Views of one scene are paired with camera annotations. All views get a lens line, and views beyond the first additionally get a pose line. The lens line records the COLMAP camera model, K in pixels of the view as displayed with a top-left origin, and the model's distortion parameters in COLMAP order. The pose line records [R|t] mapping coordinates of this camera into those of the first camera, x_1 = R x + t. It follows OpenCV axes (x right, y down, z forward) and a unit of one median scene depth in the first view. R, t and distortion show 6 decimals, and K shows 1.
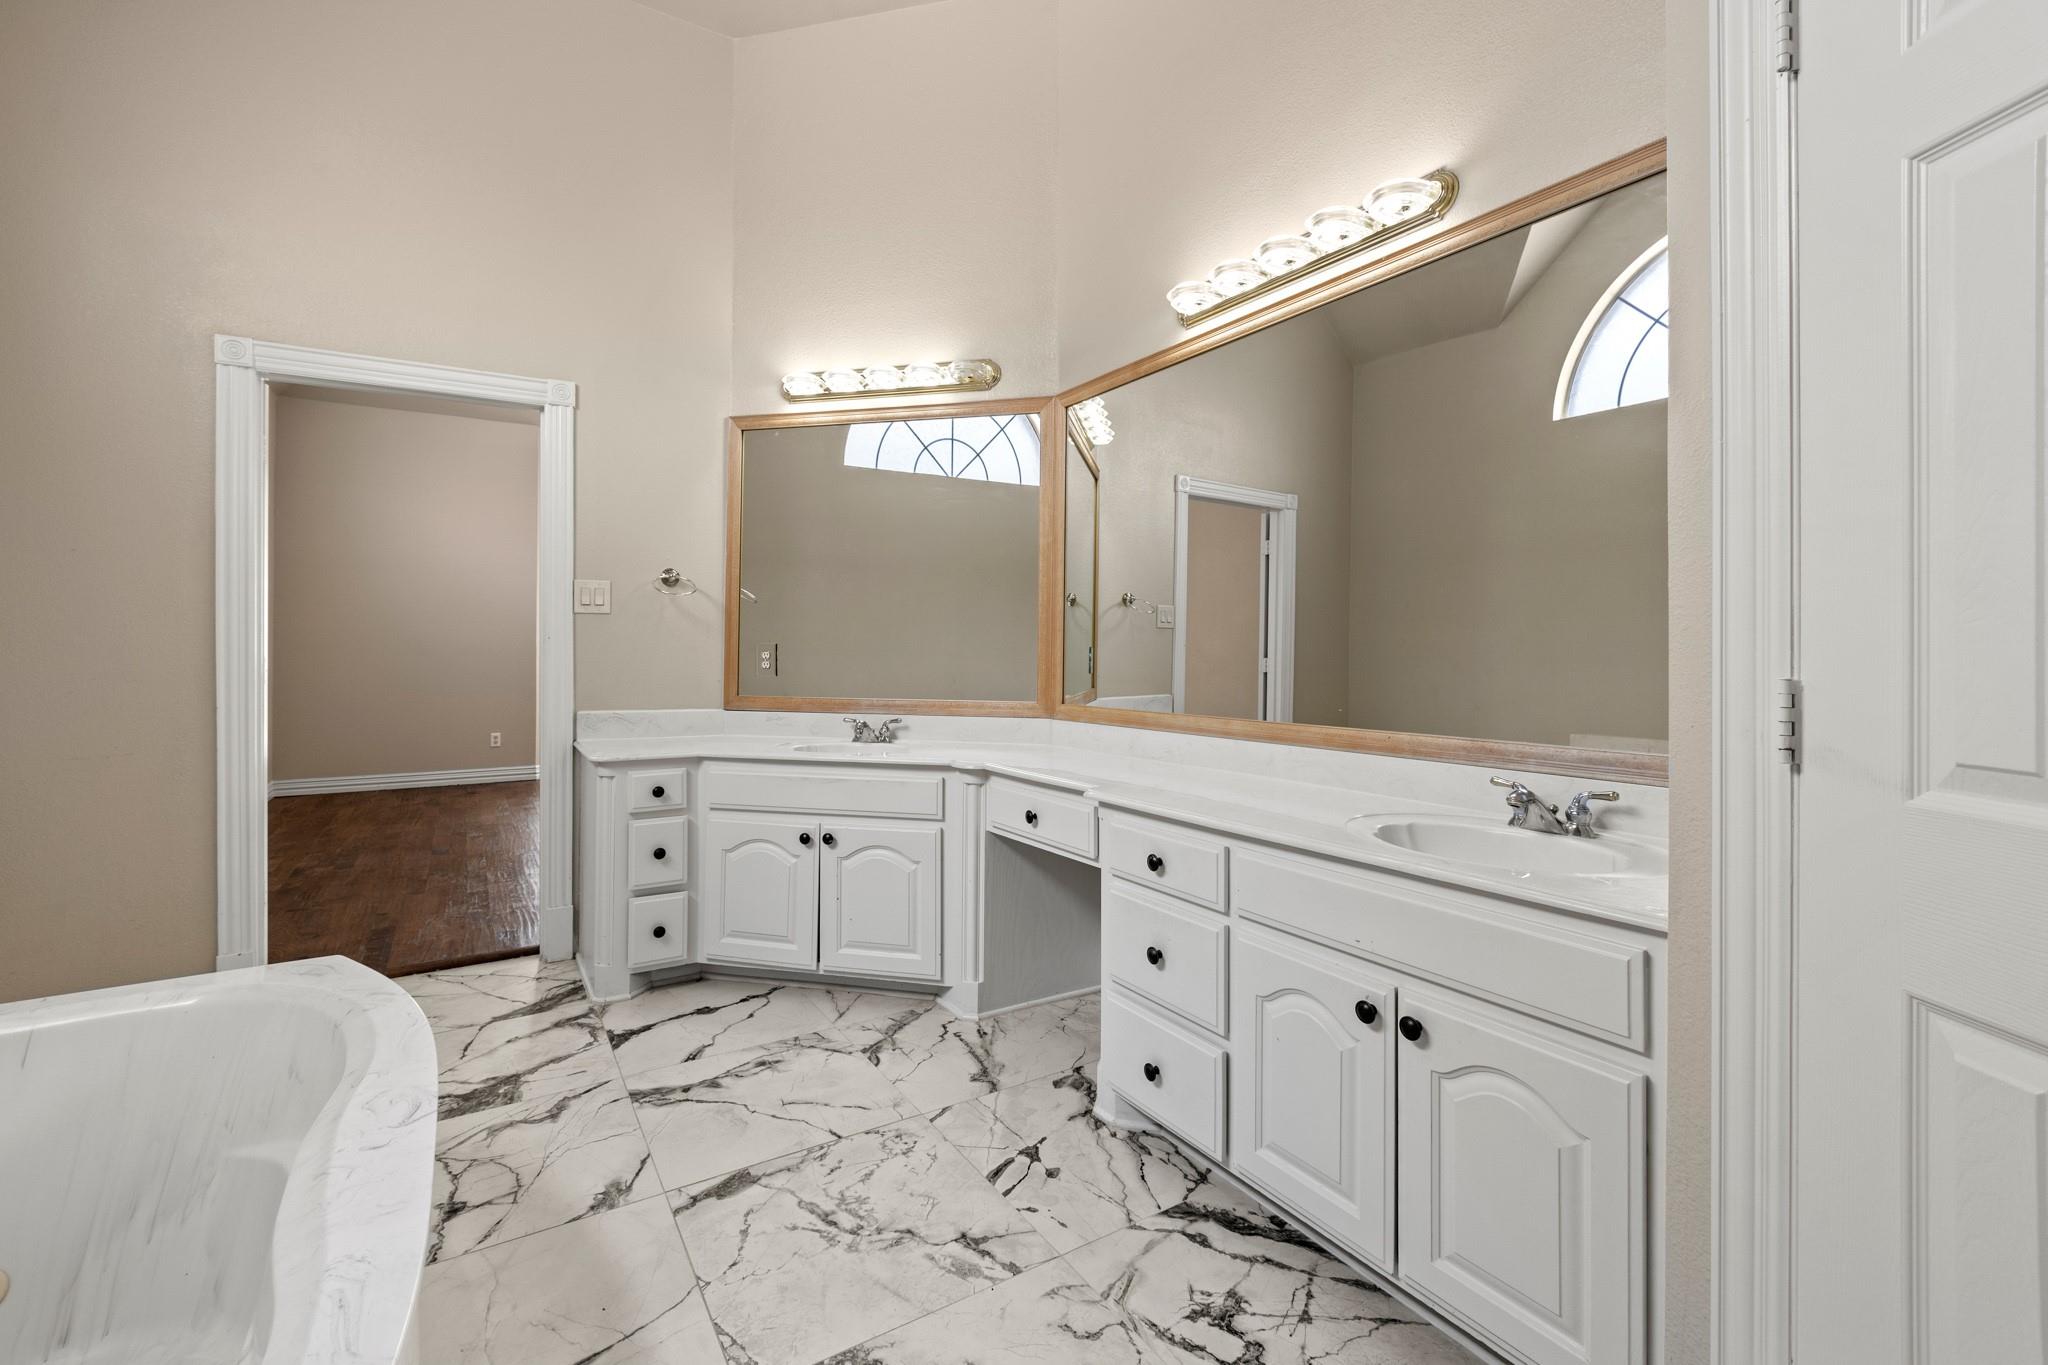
lens RADIAL K [[857.4, 0, 996.3], [0, 857.4, 650.2], [0, 0, 1]] dist [-0.002570, -0.000299]
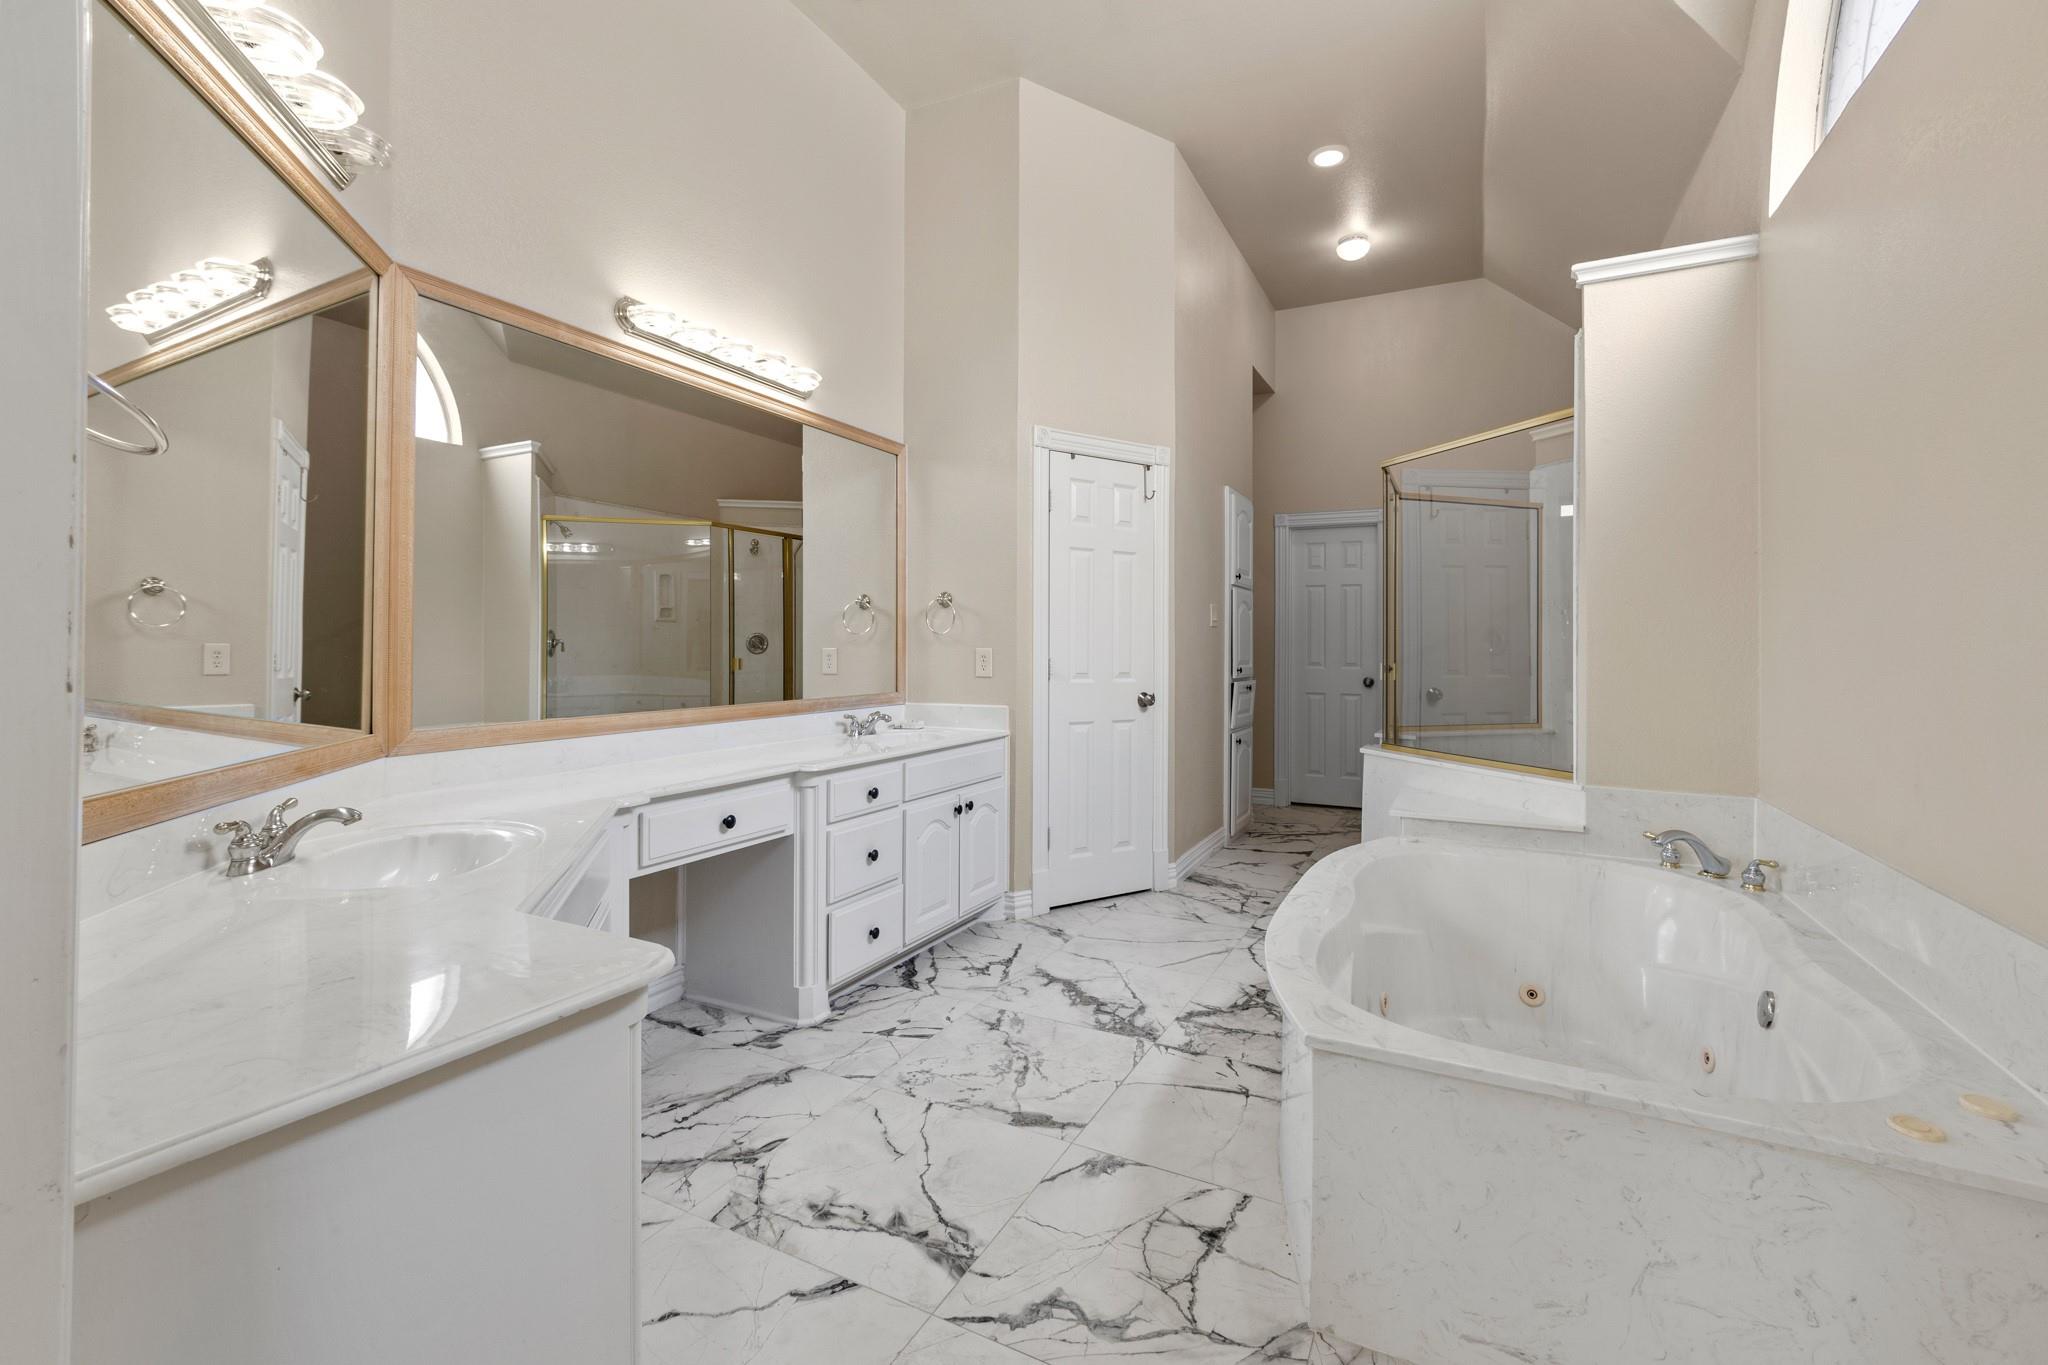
lens RADIAL K [[857.4, 0, 1030.2], [0, 857.4, 648.9], [0, 0, 1]] dist [-0.002570, -0.000299]
pose [[-0.513114, -0.003147, 0.858315, -1.279182], [-0.008674, 0.999961, -0.001519, -0.006973], [-0.858277, -0.008224, -0.513121, 1.580958]]
